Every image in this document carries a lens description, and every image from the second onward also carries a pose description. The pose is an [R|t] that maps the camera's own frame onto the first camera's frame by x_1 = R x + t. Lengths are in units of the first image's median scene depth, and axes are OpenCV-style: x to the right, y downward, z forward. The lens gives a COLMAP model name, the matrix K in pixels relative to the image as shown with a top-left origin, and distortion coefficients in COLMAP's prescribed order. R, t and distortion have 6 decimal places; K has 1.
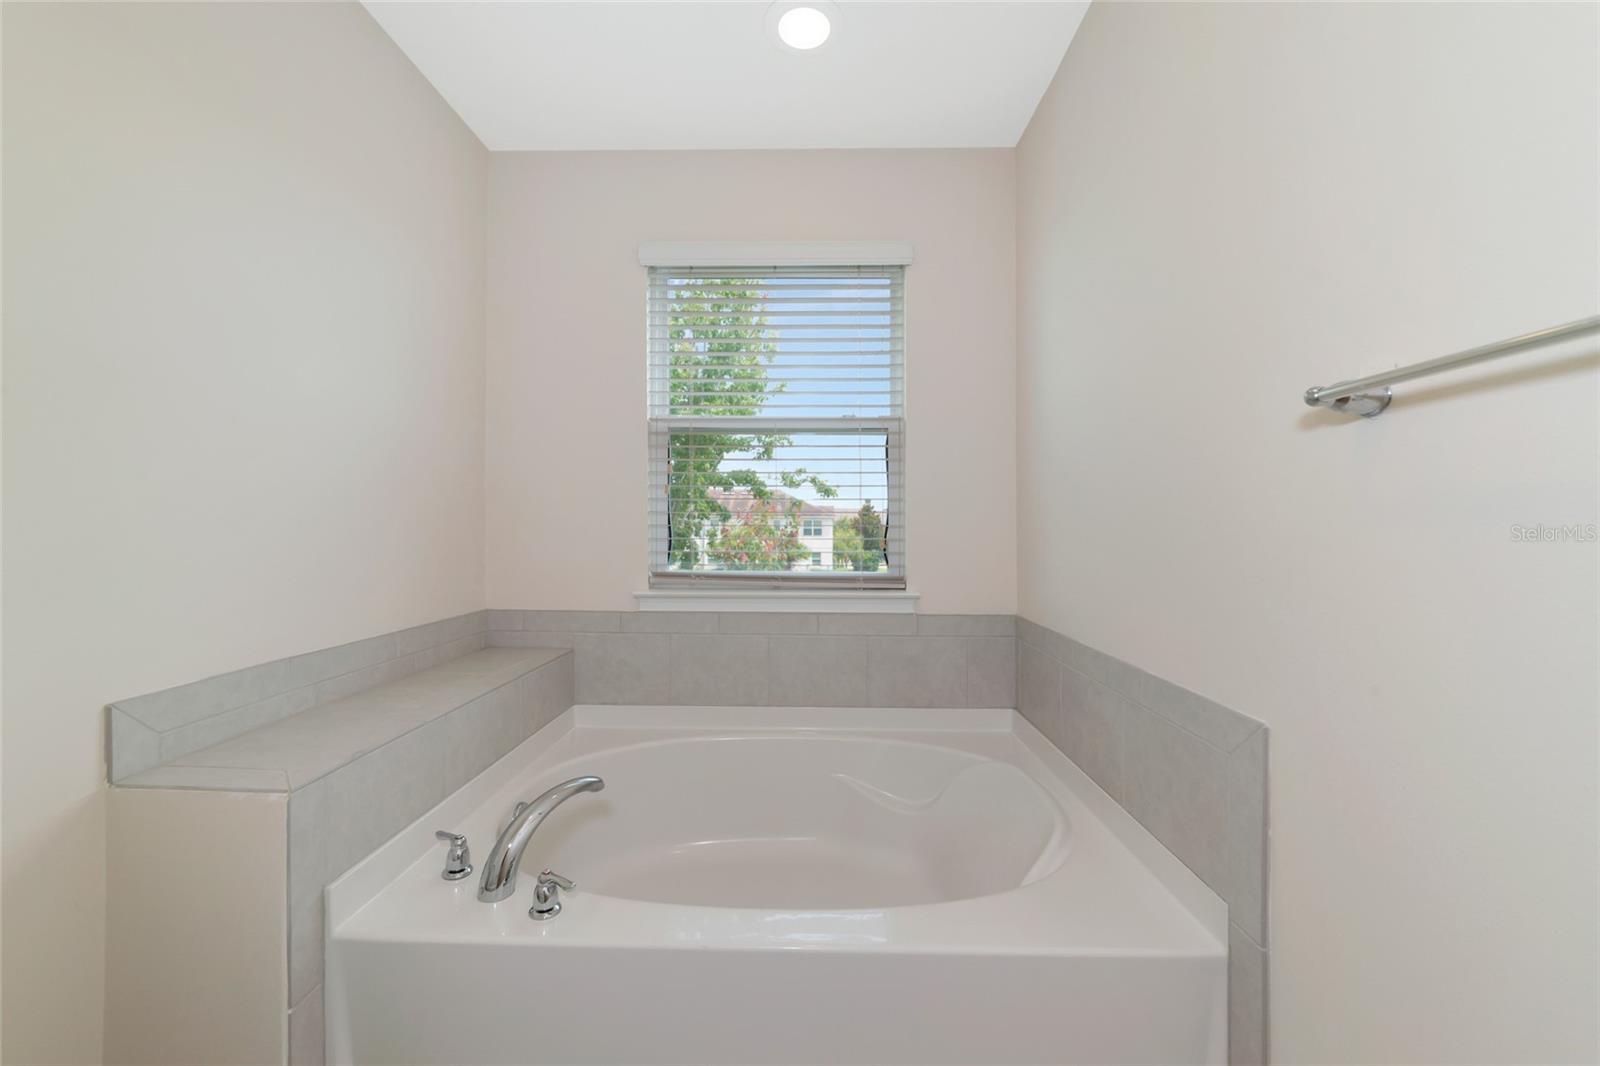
lens RADIAL K [[607.1, 0, 800.7], [0, 607.1, 537.2], [0, 0, 1]] dist [0.001946, 0.000131]
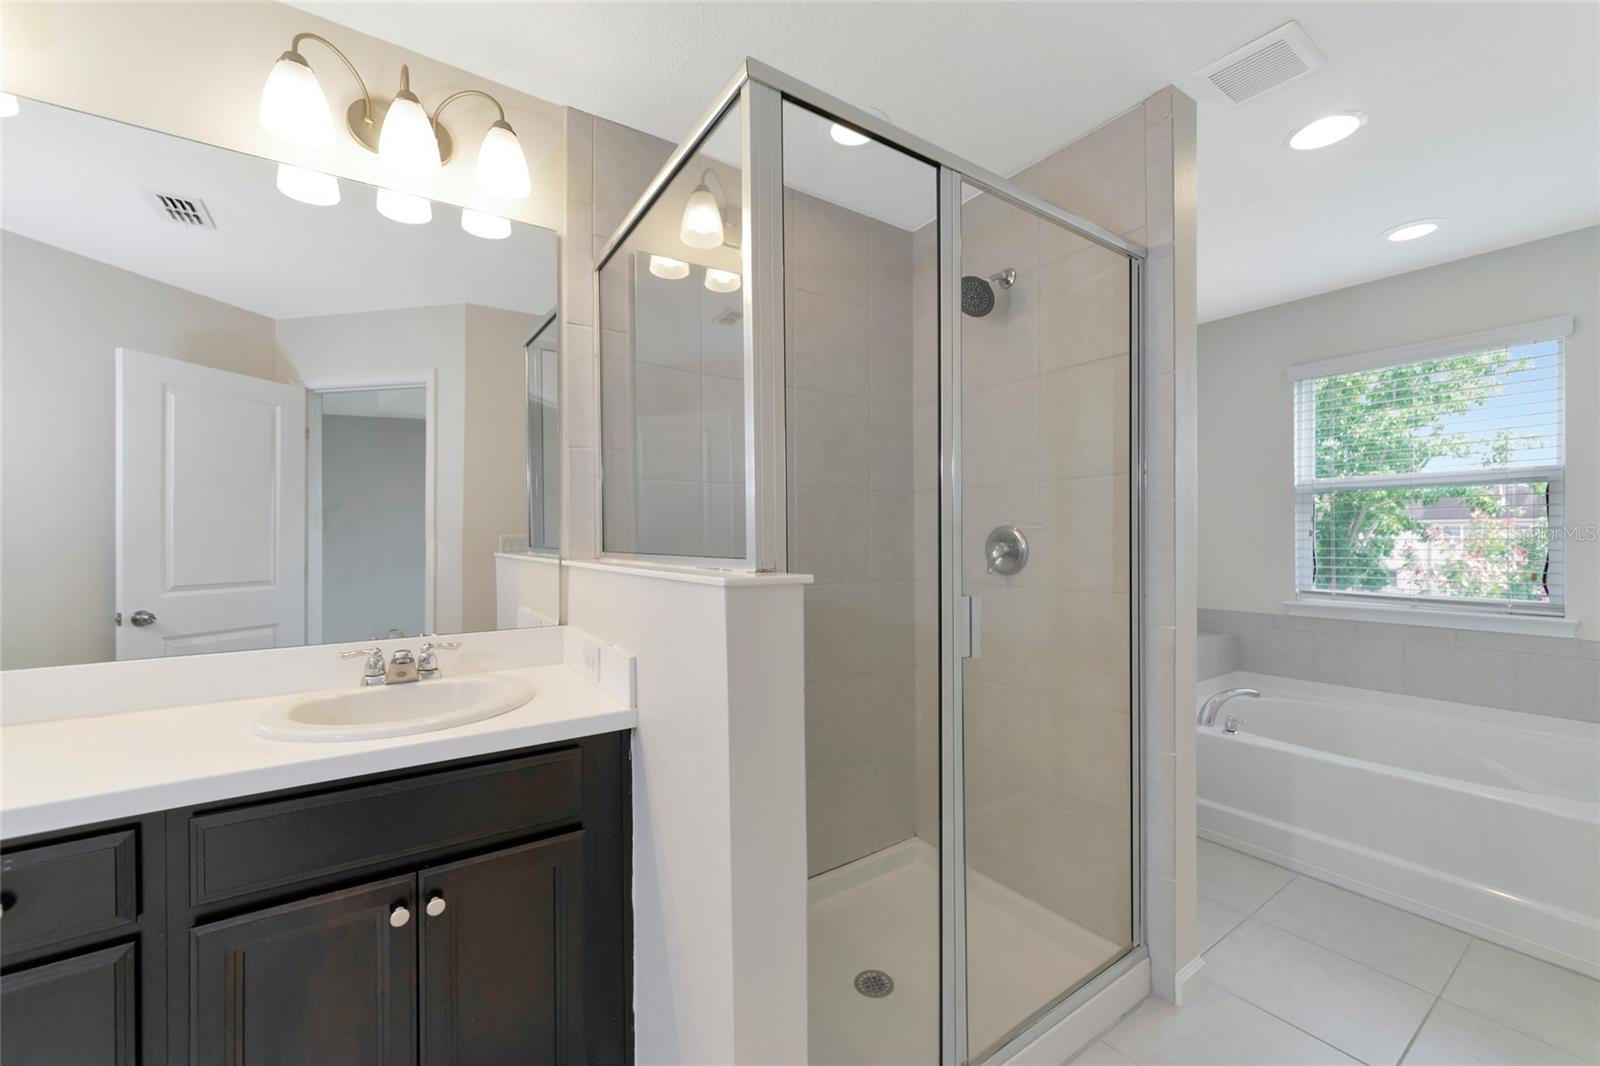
lens RADIAL K [[642.5, 0, 794.5], [0, 642.5, 543.6], [0, 0, 1]] dist [-0.004199, 0.001573]
pose [[0.582086, 0.004261, -0.813116, 0.302850], [-0.007357, 0.999973, -0.000026, -0.043047], [0.813094, 0.005997, 0.582102, -0.901441]]
